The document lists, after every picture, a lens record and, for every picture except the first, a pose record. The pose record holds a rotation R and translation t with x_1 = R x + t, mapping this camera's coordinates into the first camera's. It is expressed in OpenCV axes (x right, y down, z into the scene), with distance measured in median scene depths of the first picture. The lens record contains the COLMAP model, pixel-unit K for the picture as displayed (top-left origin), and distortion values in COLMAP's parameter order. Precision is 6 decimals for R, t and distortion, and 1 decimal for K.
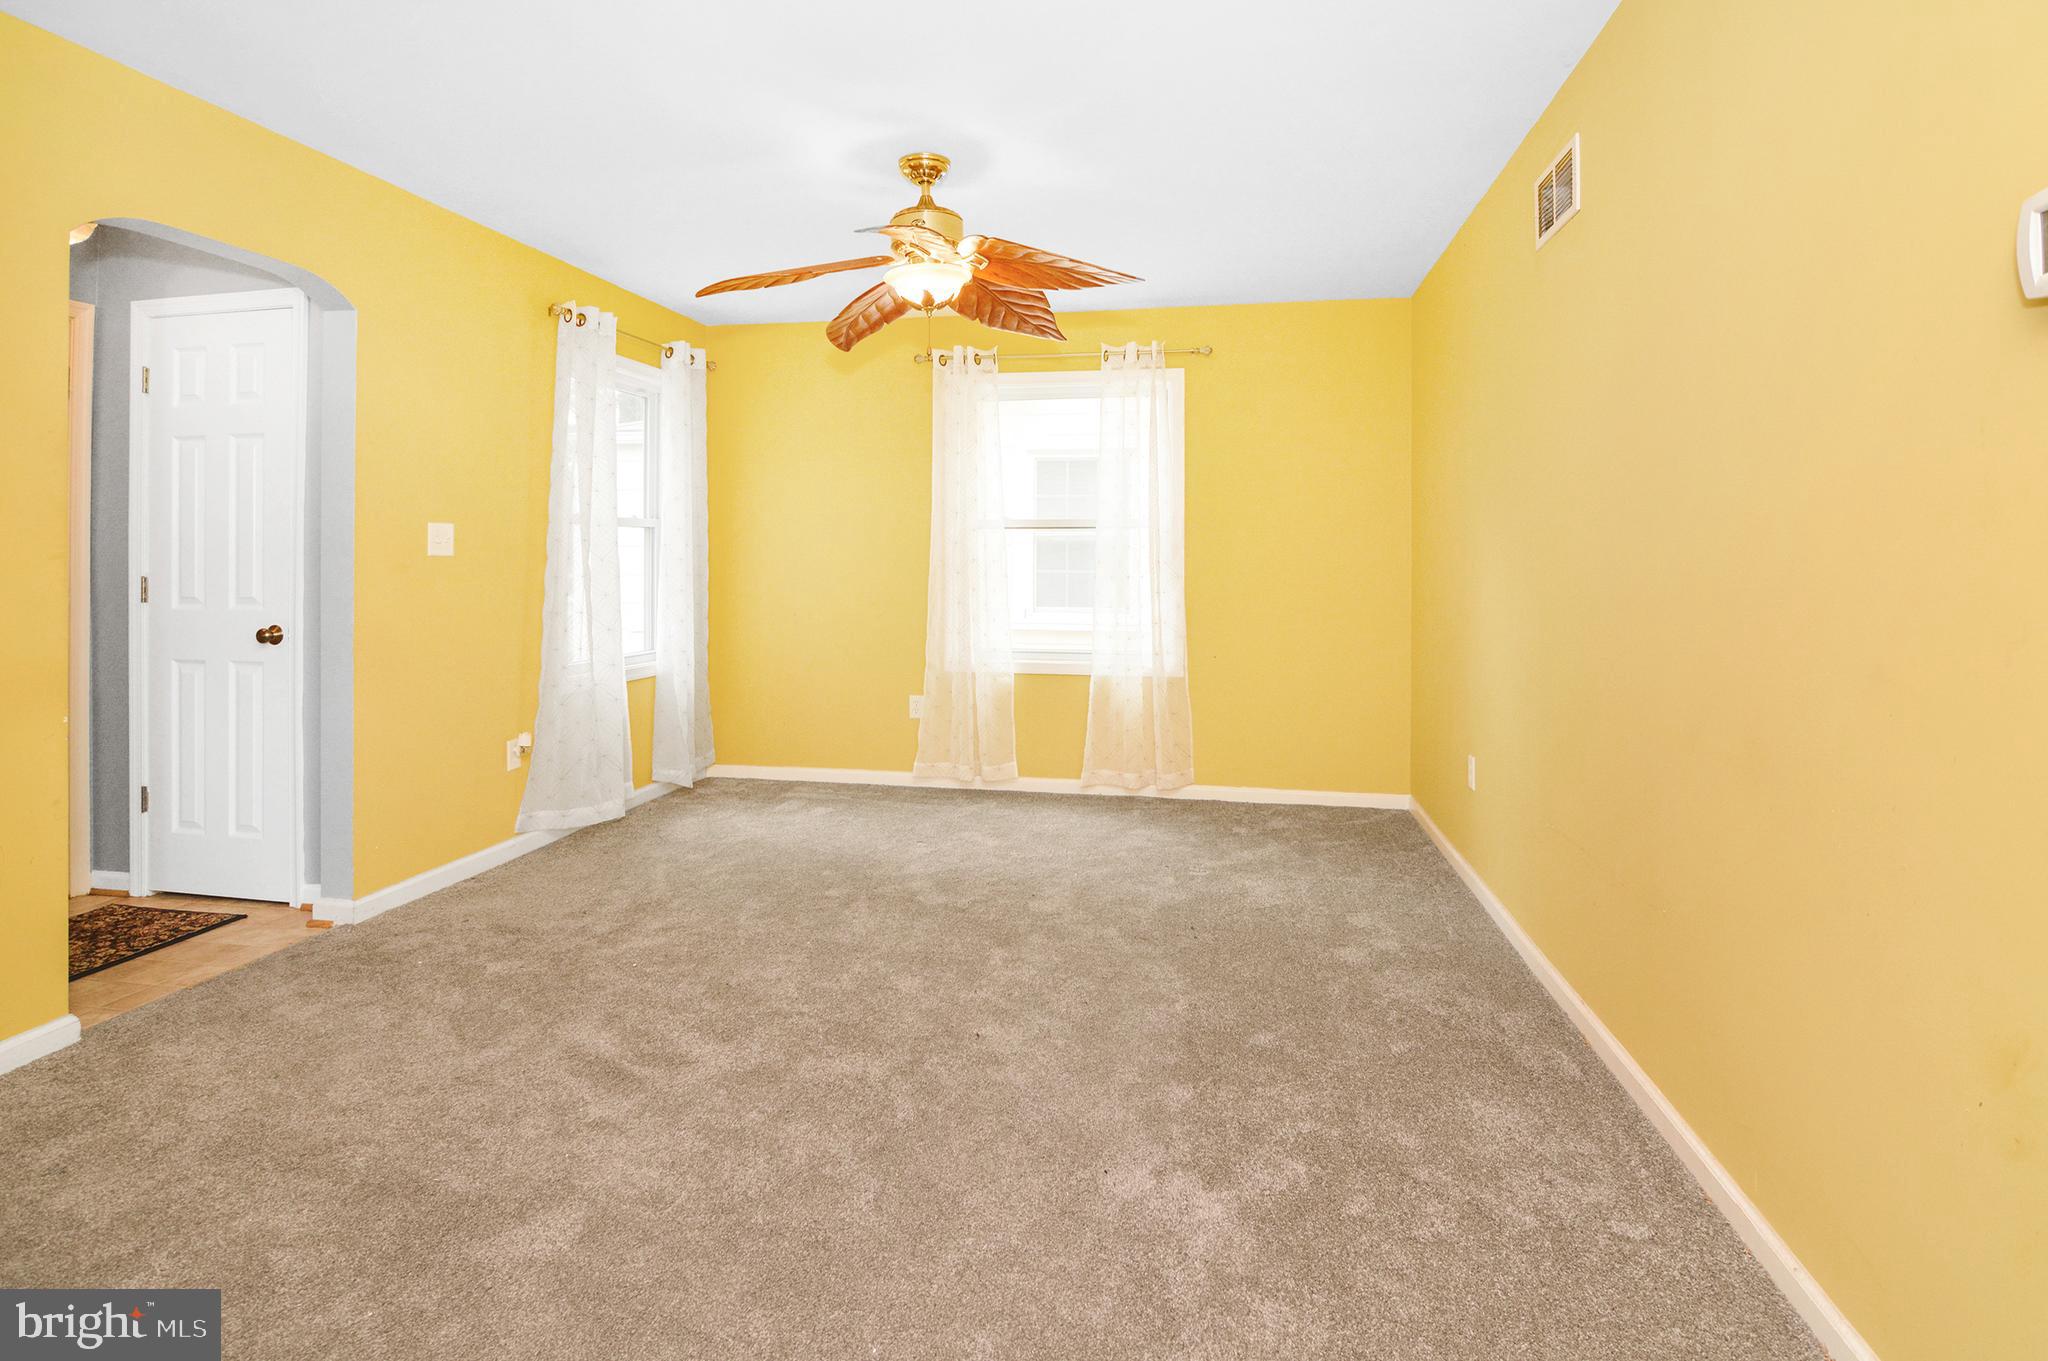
lens RADIAL K [[999.3, 0, 1026.4], [0, 999.3, 569.6], [0, 0, 1]] dist [0.003107, -0.011842]
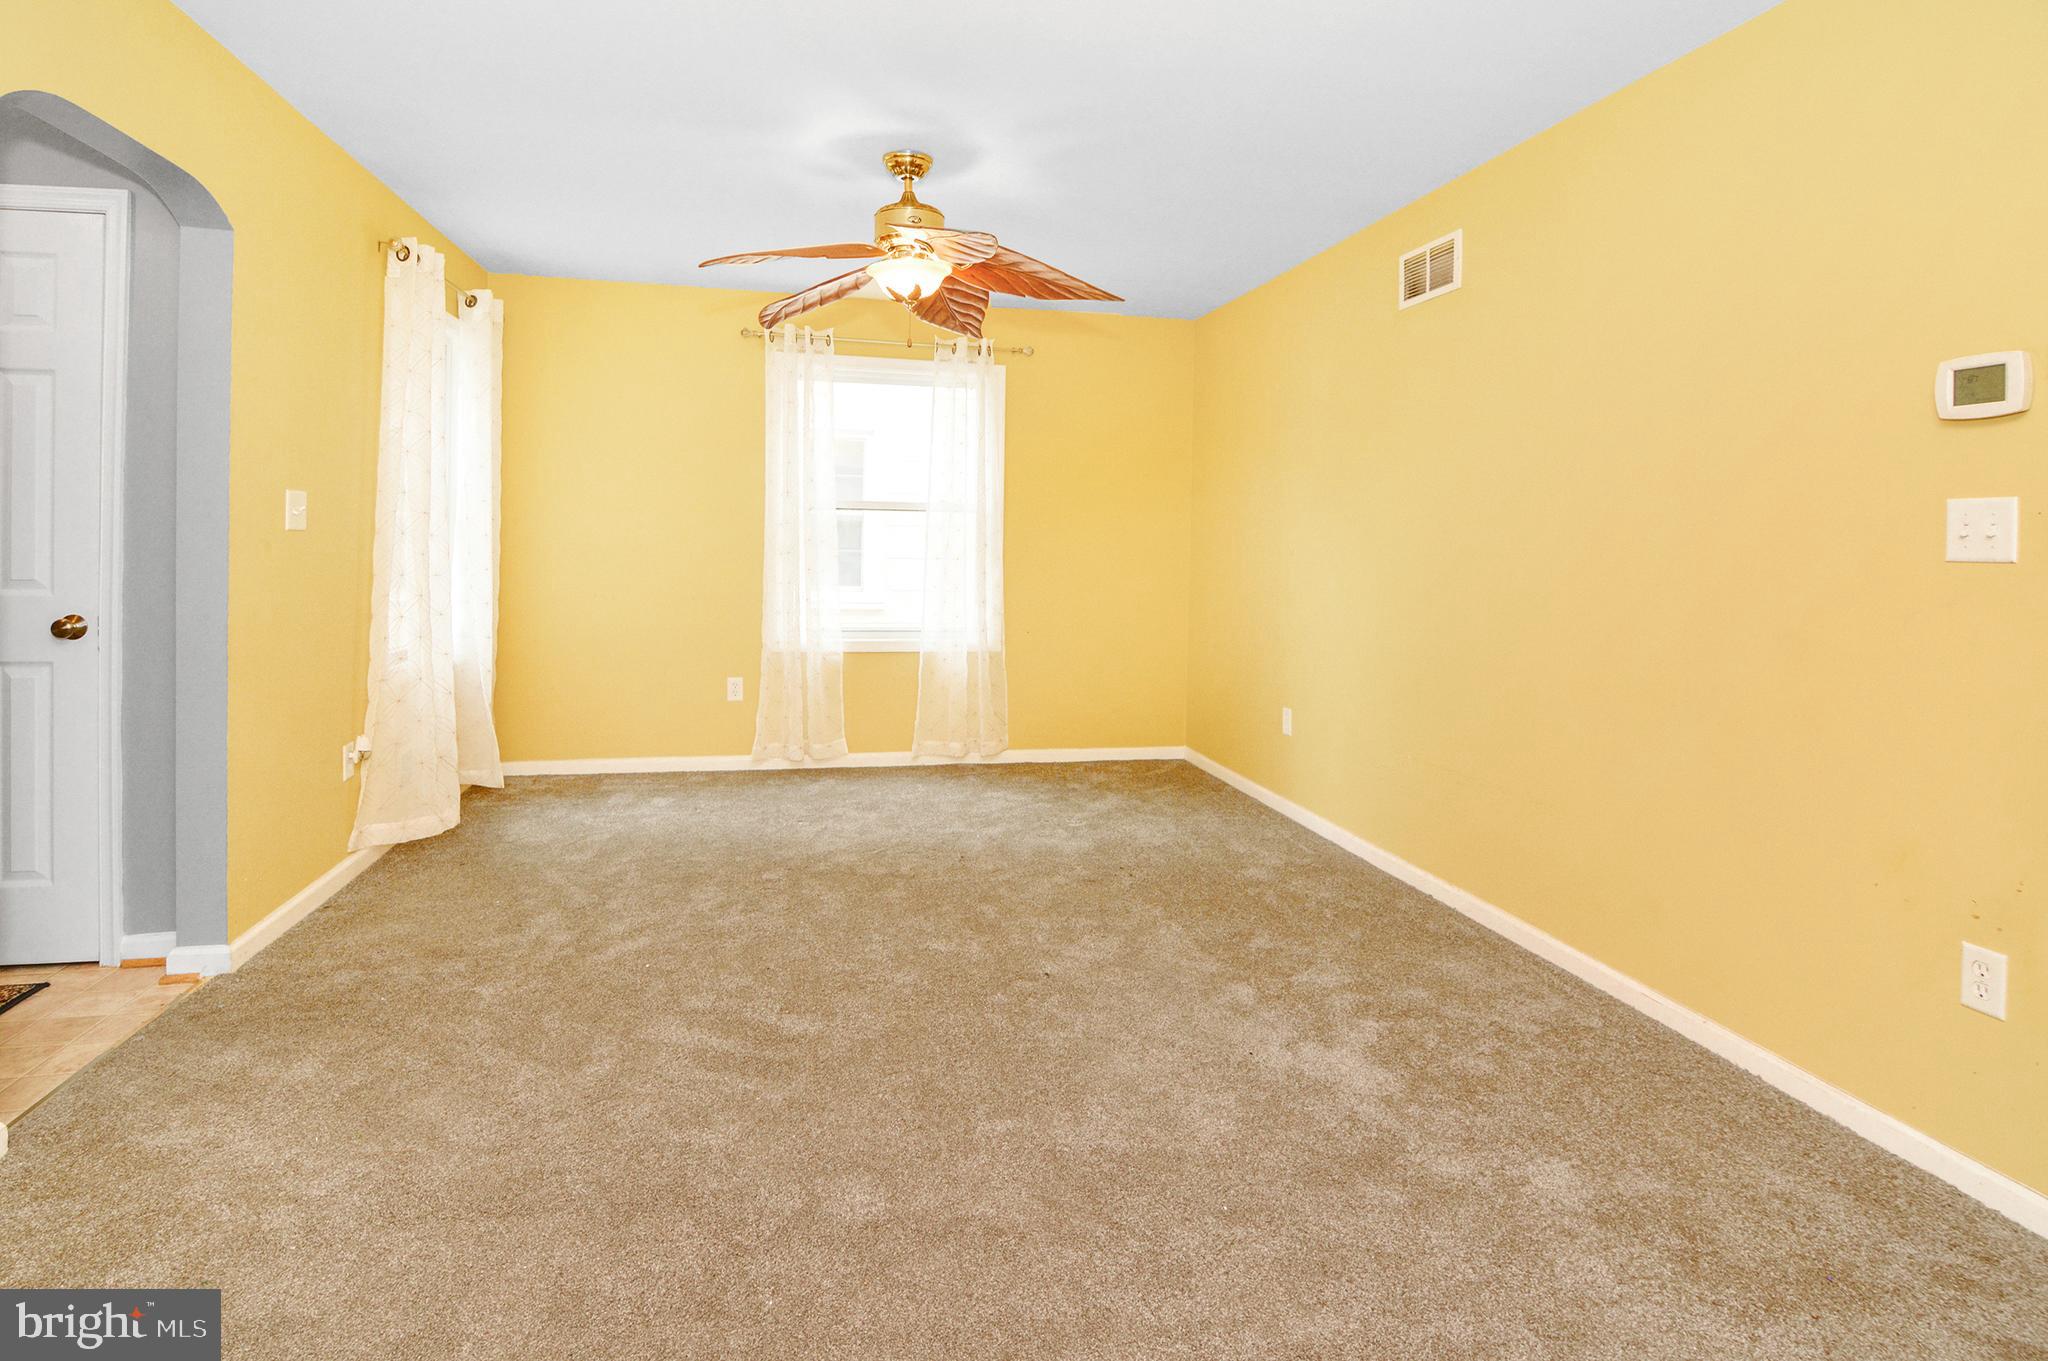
lens RADIAL K [[1008.0, 0, 988.0], [0, 1008.0, 559.8], [0, 0, 1]] dist [-0.000621, -0.008879]
pose [[0.926488, 0.006856, 0.376262, -0.314413], [-0.012560, 0.999840, 0.012709, -0.005552], [-0.376115, -0.016501, 0.926426, -0.004385]]
